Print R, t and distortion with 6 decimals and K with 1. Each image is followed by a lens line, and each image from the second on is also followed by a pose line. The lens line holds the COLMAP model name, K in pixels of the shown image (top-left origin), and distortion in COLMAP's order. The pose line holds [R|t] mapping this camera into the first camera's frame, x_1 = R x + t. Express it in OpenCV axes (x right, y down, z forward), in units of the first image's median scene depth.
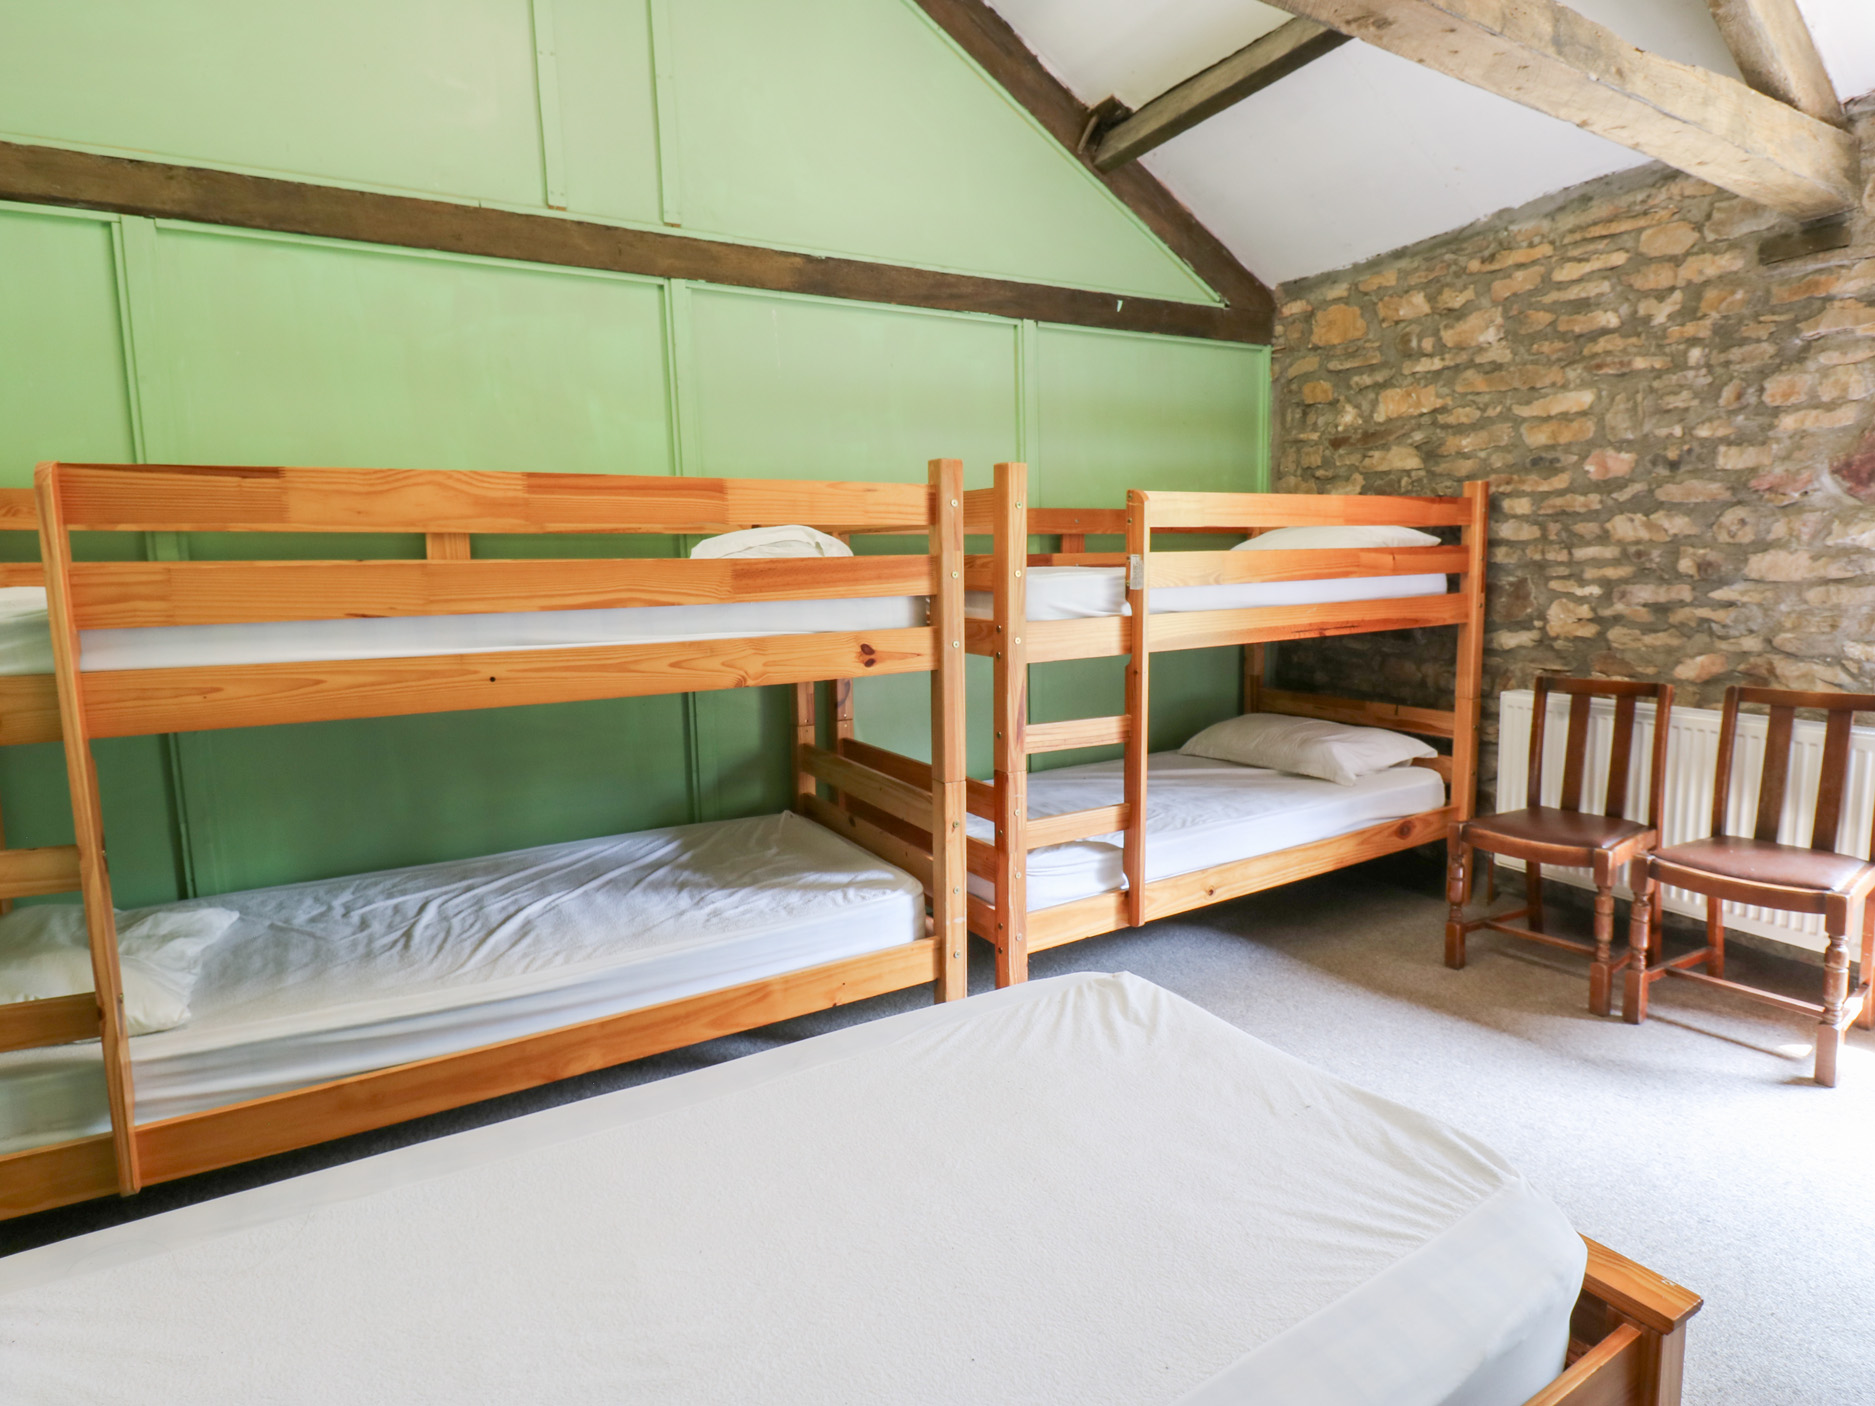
lens RADIAL K [[990.5, 0, 935.4], [0, 990.5, 698.0], [0, 0, 1]] dist [-0.000079, -0.013886]
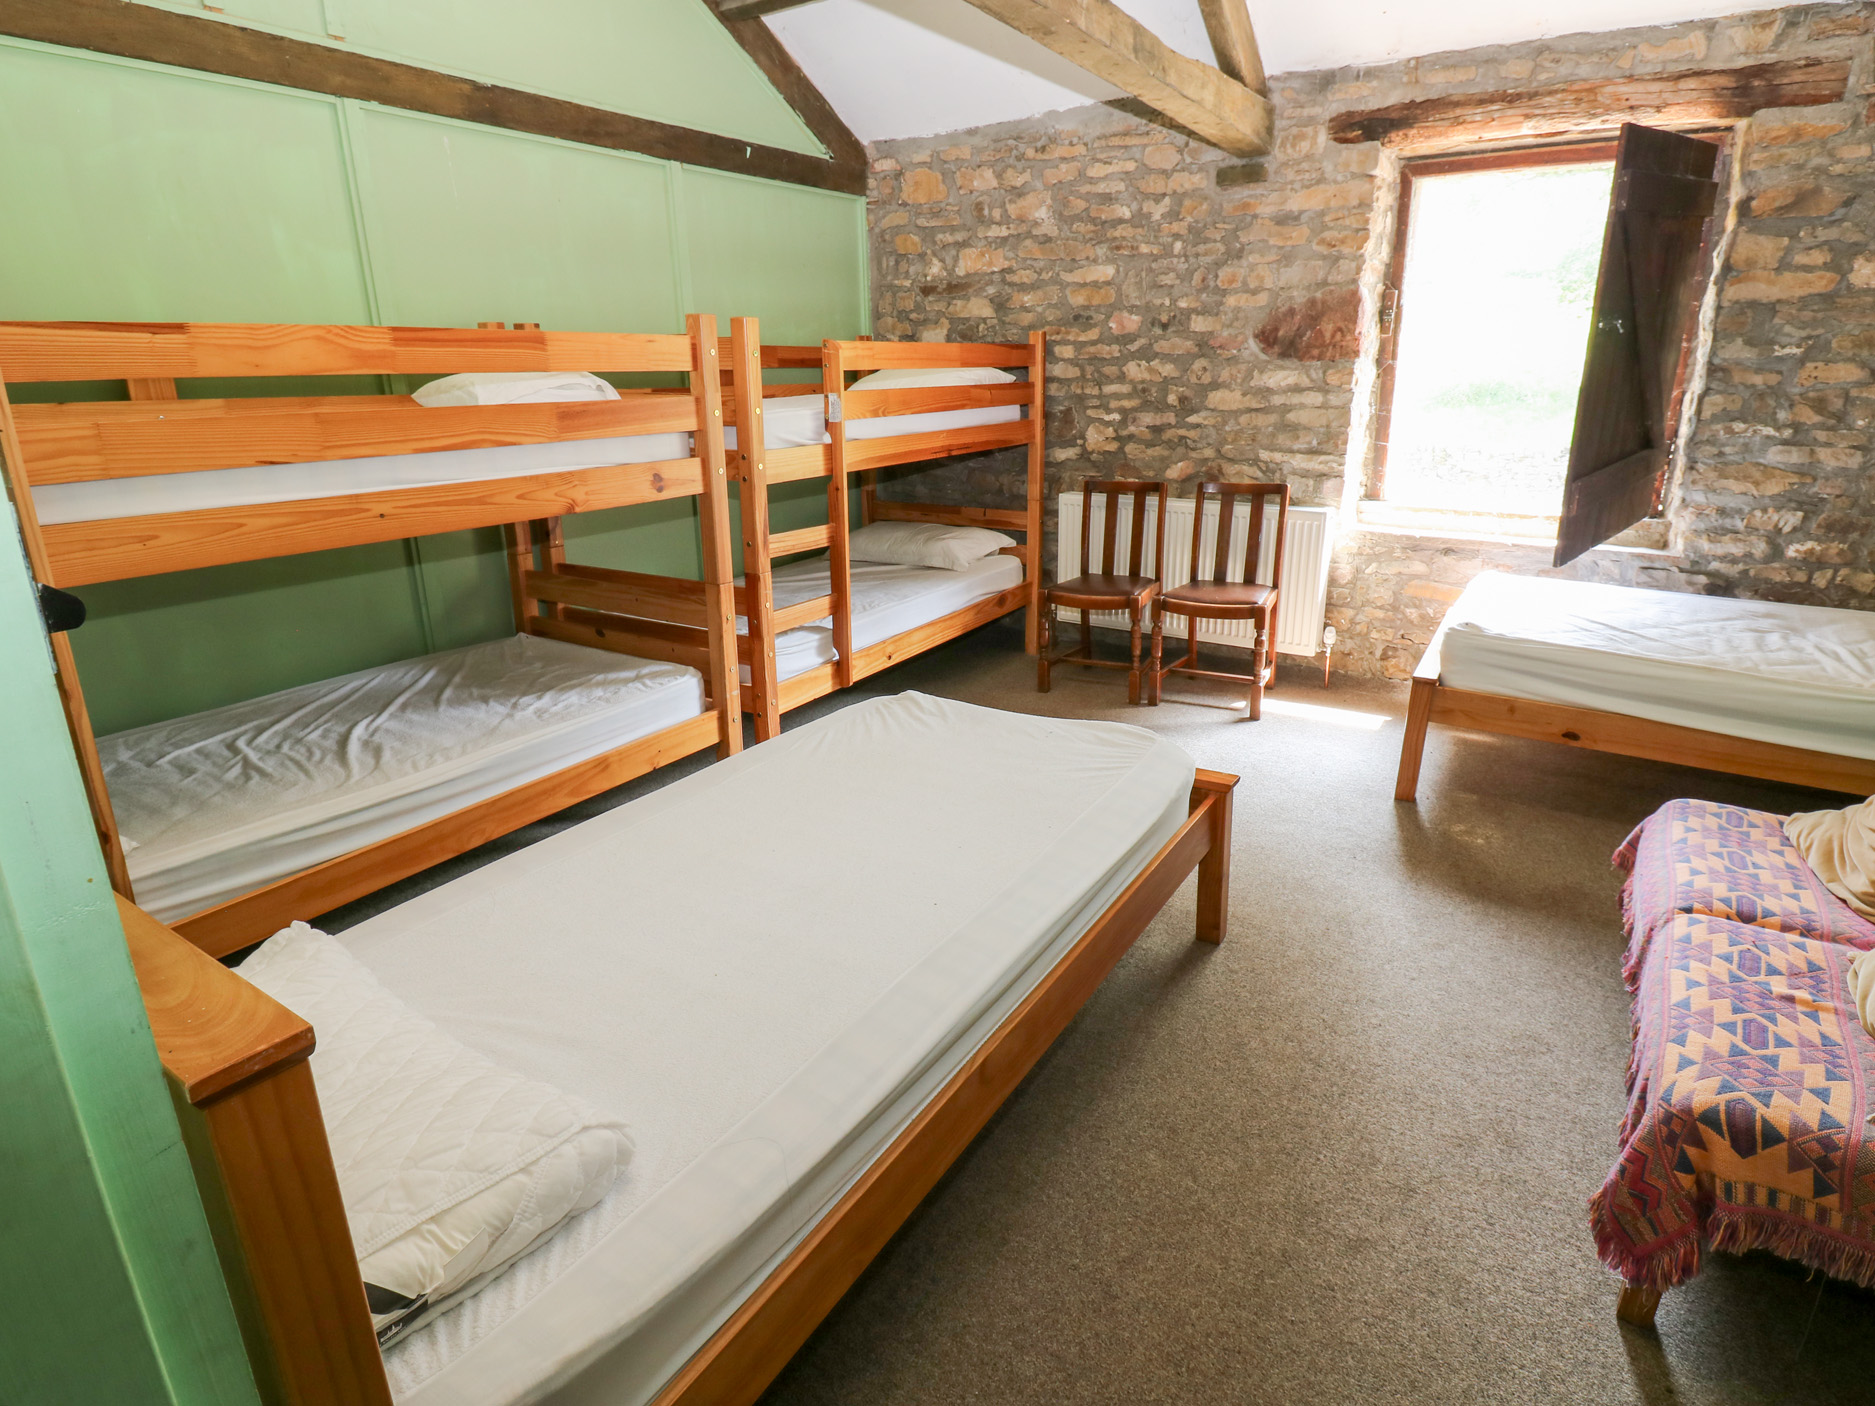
lens RADIAL K [[990.5, 0, 935.4], [0, 990.5, 698.0], [0, 0, 1]] dist [-0.000079, -0.013886]
pose [[0.890682, -0.133324, 0.434639, -0.260782], [0.055319, 0.980712, 0.187467, 0.005576], [-0.451250, -0.142930, 0.880877, -0.206990]]
